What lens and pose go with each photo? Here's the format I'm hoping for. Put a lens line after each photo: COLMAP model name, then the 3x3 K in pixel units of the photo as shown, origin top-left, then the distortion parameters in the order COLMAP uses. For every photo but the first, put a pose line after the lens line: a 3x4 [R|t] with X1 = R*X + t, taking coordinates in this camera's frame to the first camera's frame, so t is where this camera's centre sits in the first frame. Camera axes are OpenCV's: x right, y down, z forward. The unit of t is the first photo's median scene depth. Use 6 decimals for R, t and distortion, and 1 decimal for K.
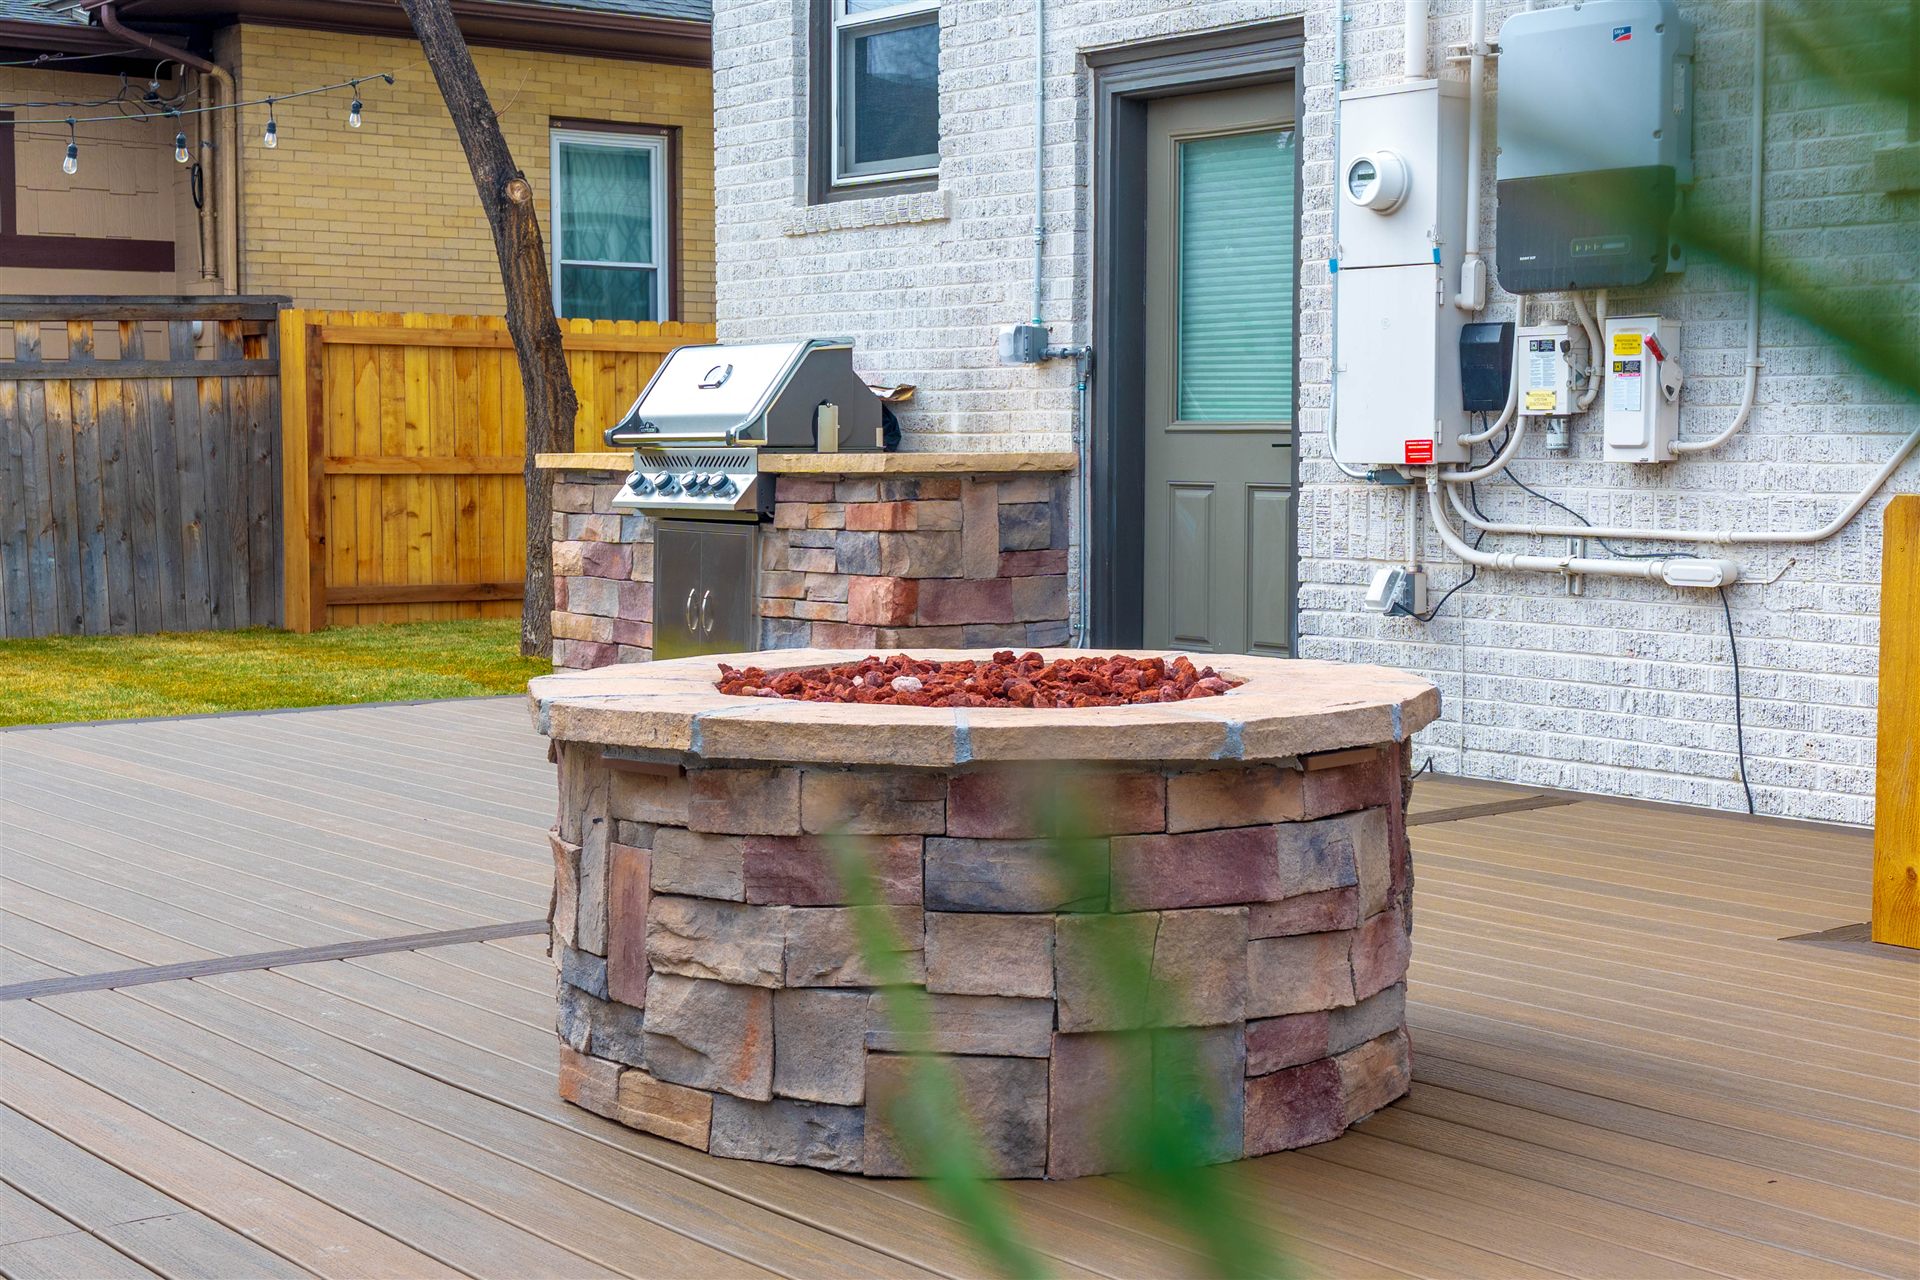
lens RADIAL K [[2769.8, 0, 960.0], [0, 2769.8, 640.0], [0, 0, 1]] dist [0.001732, 0.006689]
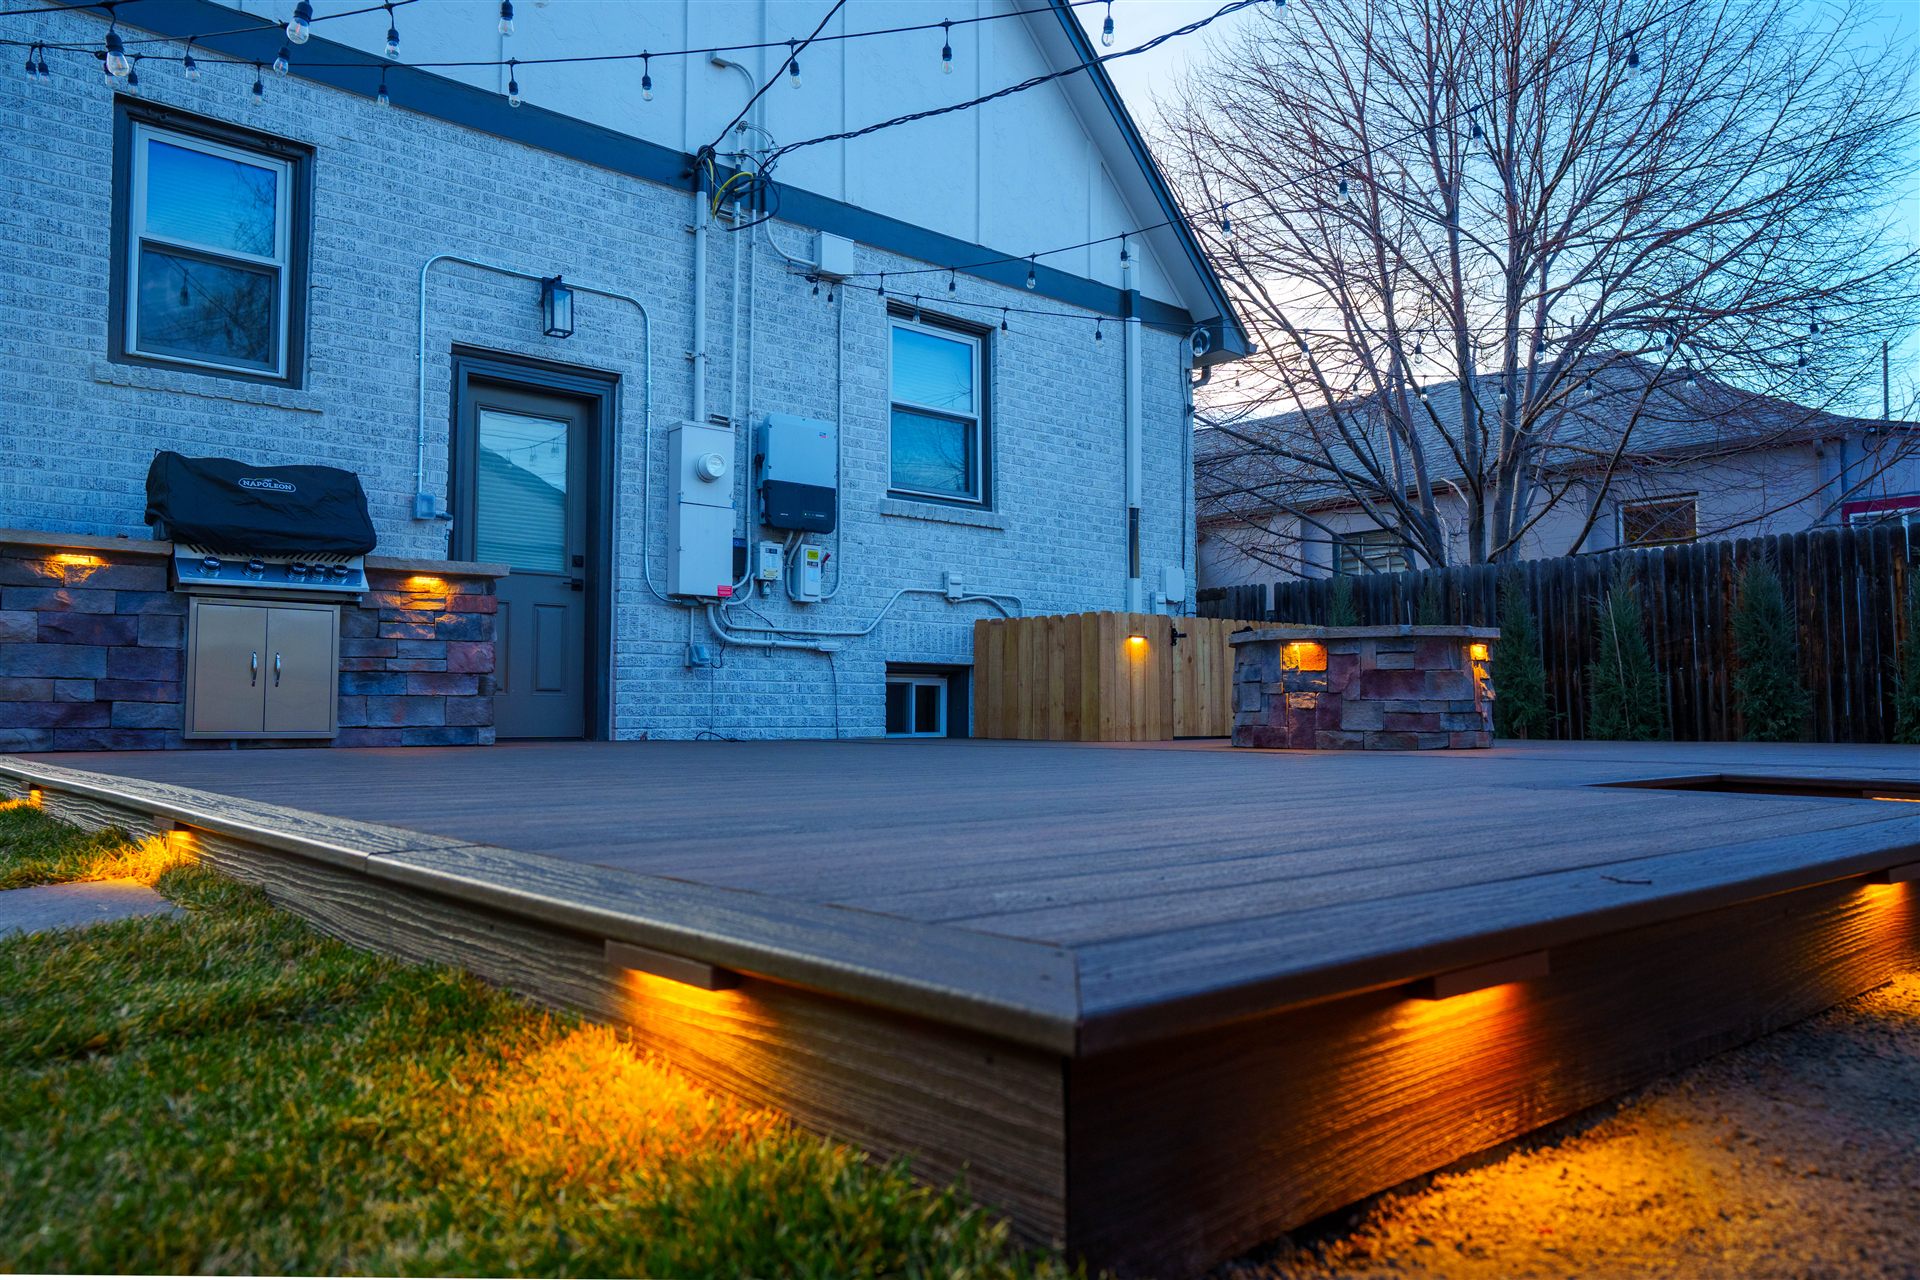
lens RADIAL K [[1351.9, 0, 953.2], [0, 1351.9, 632.4], [0, 0, 1]] dist [-0.008803, 0.043970]
pose [[-0.056824, 0.062379, 0.996434, -0.796398], [0.075154, 0.995482, -0.058033, 0.035971], [-0.995552, 0.071588, -0.061256, 0.766794]]
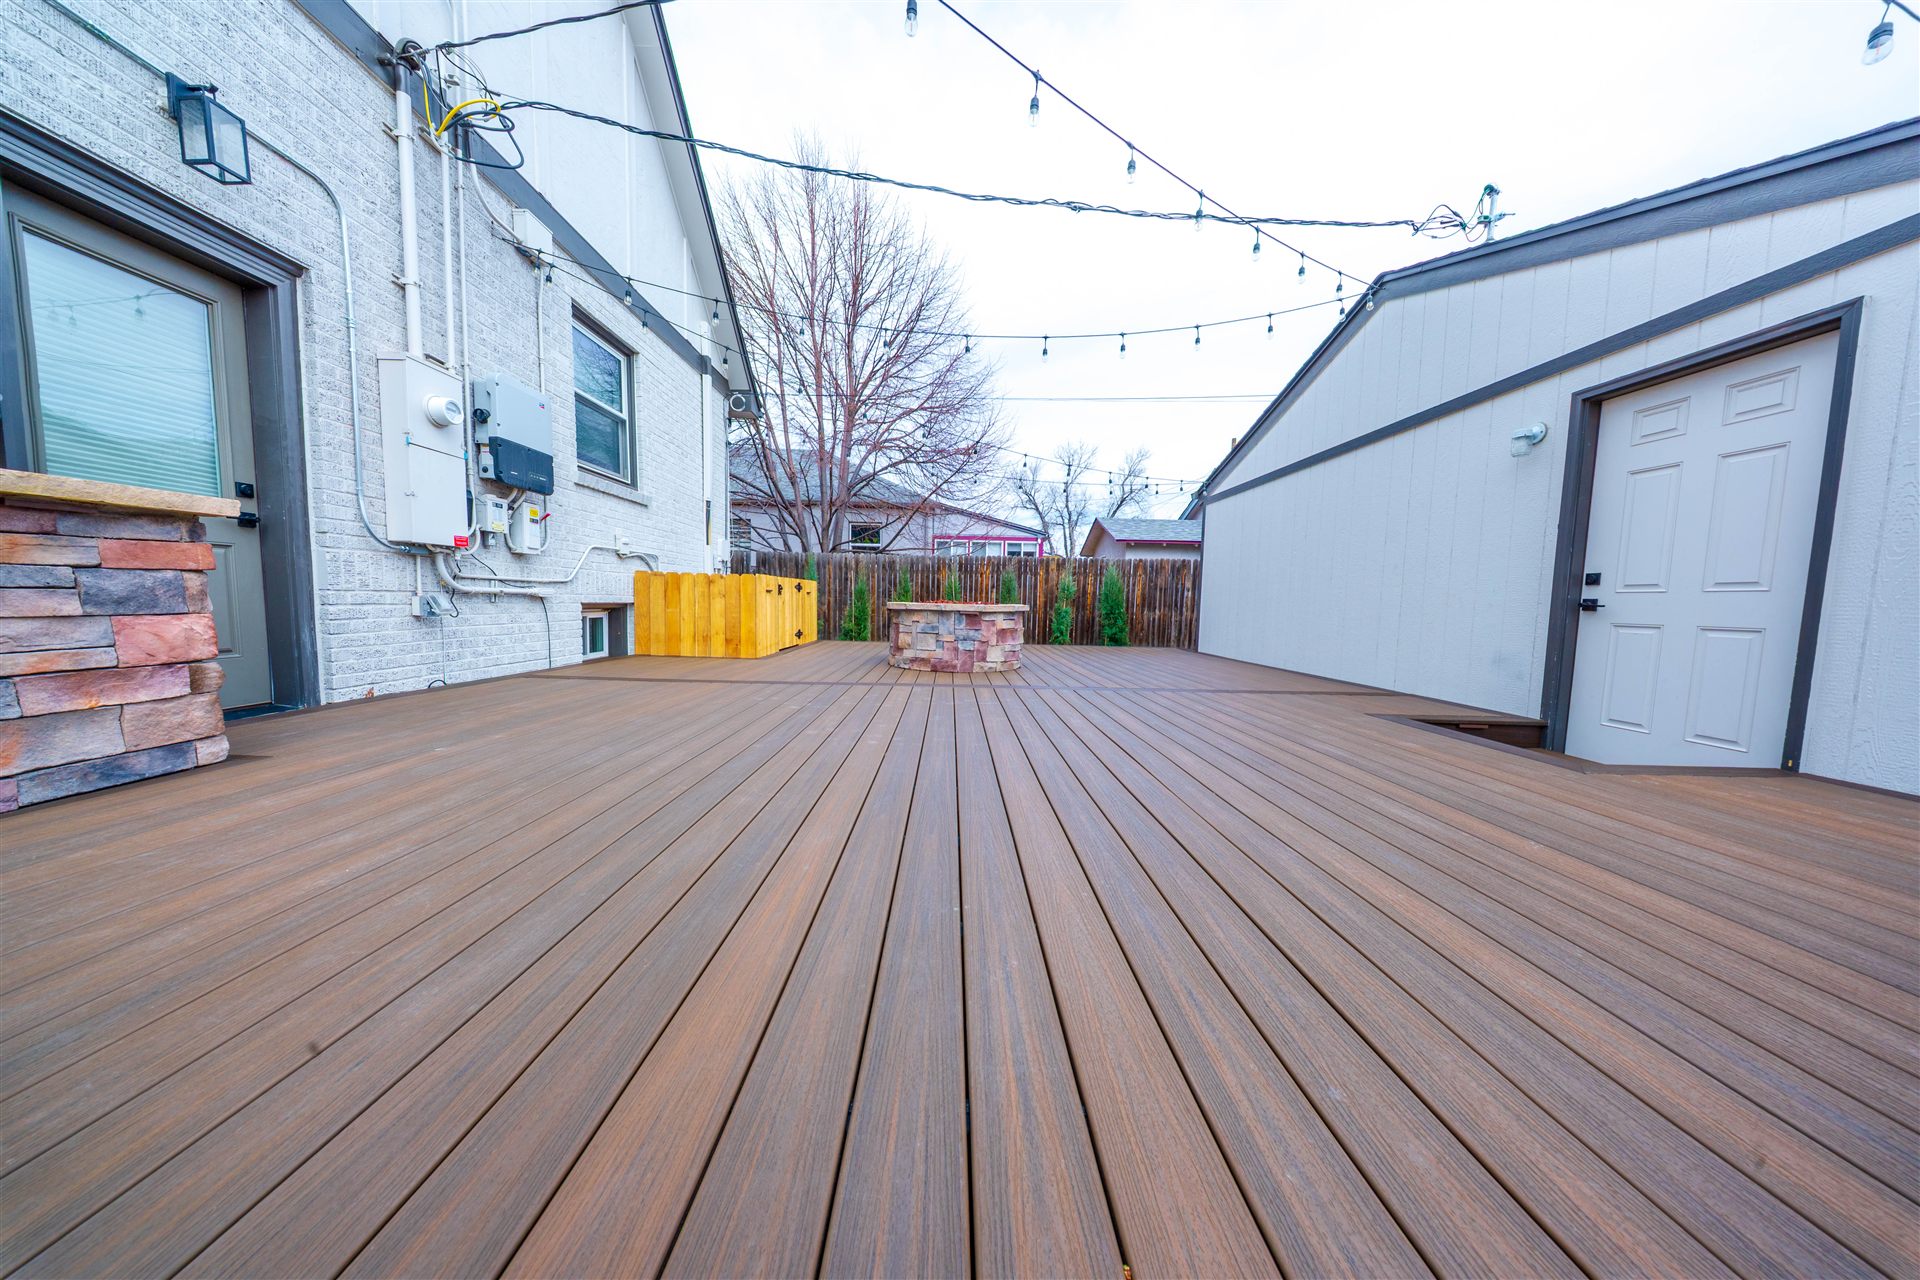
lens RADIAL K [[567.5, 0, 961.6], [0, 567.5, 647.4], [0, 0, 1]] dist [-0.002685, -0.000135]
pose [[-0.798519, -0.066368, 0.598300, -0.382672], [0.022862, 0.989843, 0.140312, -0.033012], [-0.601535, 0.125720, -0.788891, 0.977195]]
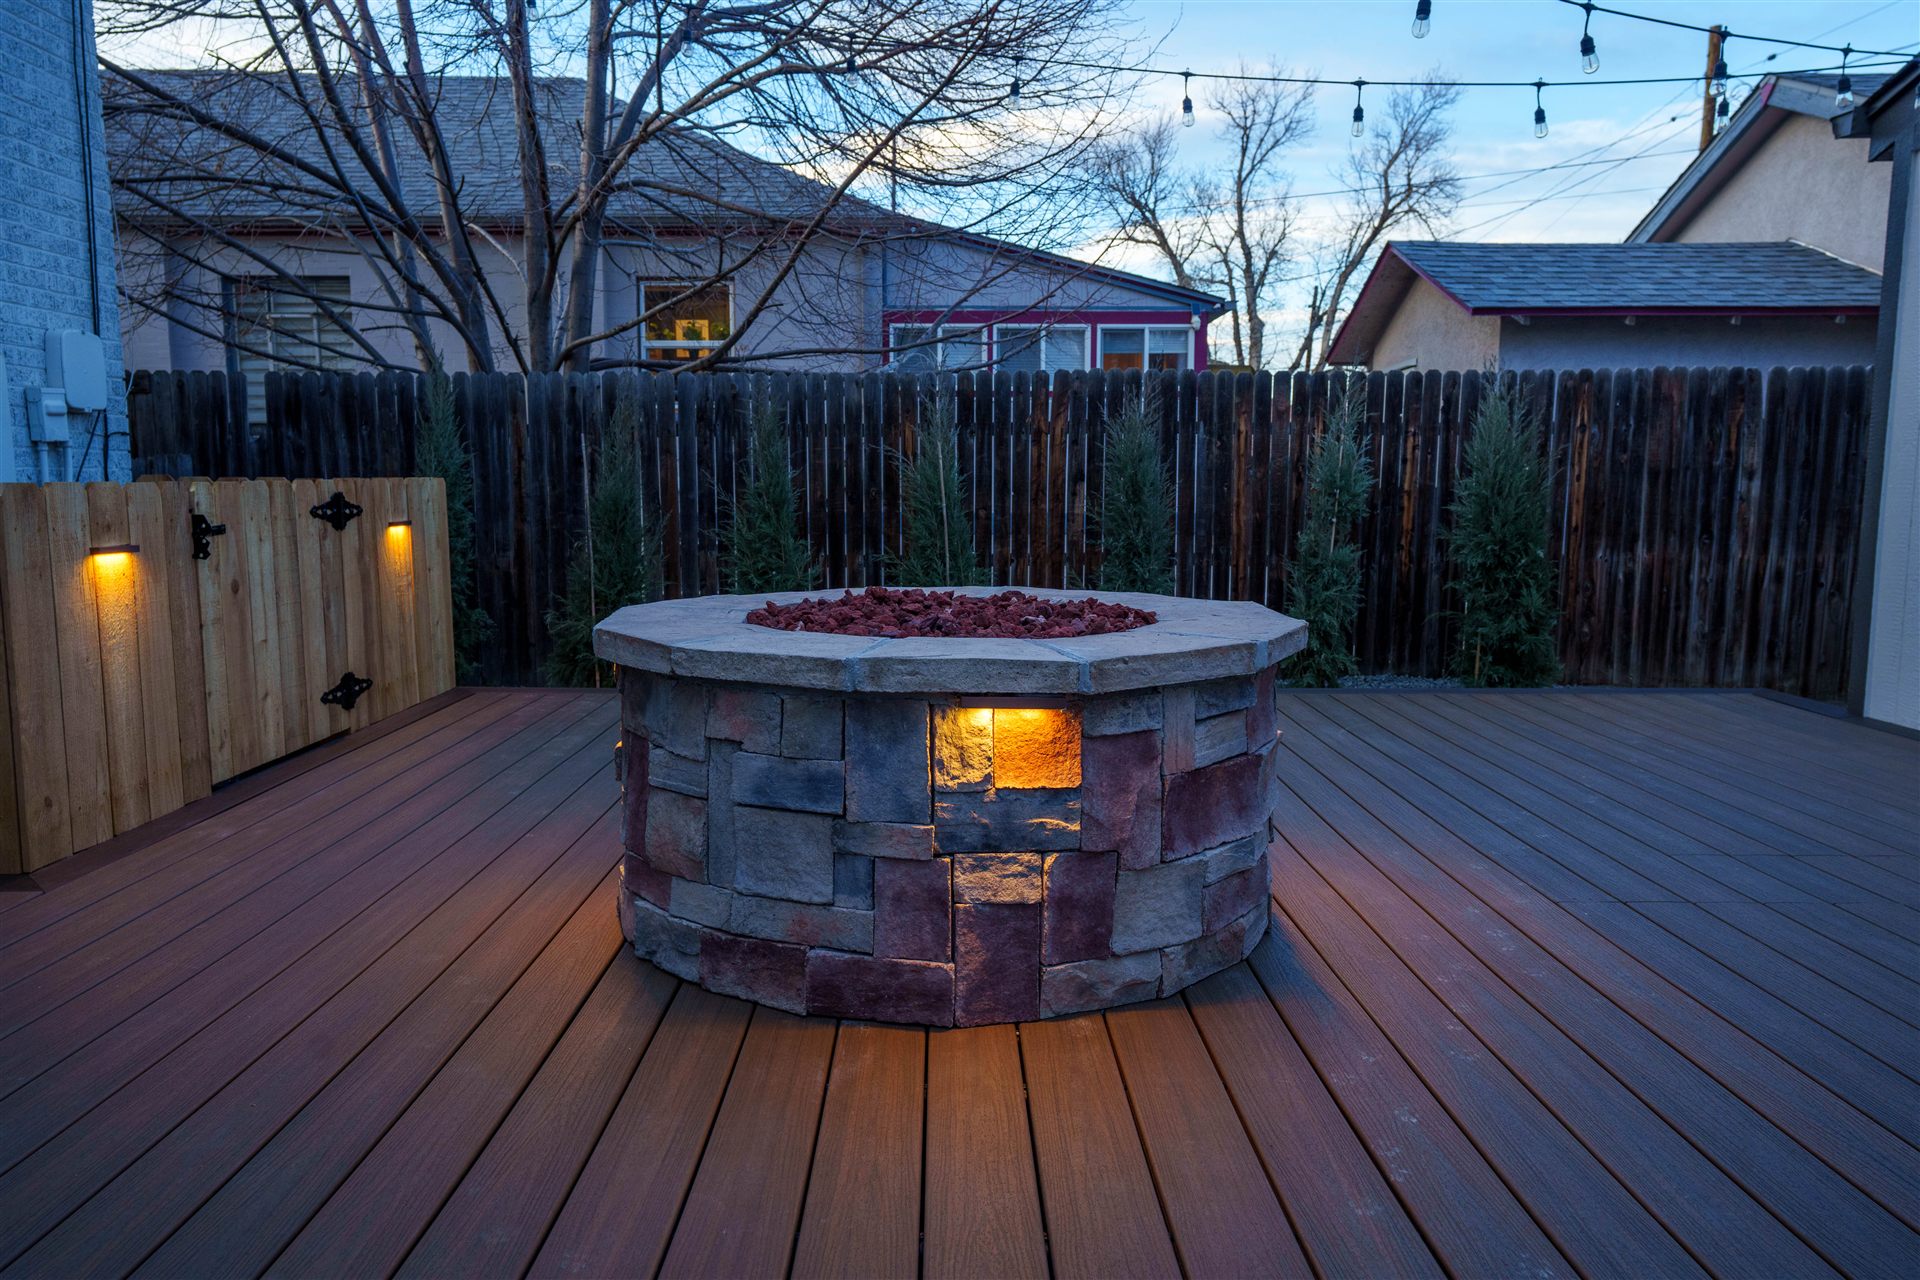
lens RADIAL K [[1351.9, 0, 953.2], [0, 1351.9, 632.4], [0, 0, 1]] dist [-0.008803, 0.043970]
pose [[-0.789975, -0.072027, 0.608894, -0.187431], [0.043475, 0.983997, 0.172802, -0.042256], [-0.611596, 0.162981, -0.774201, 0.715581]]
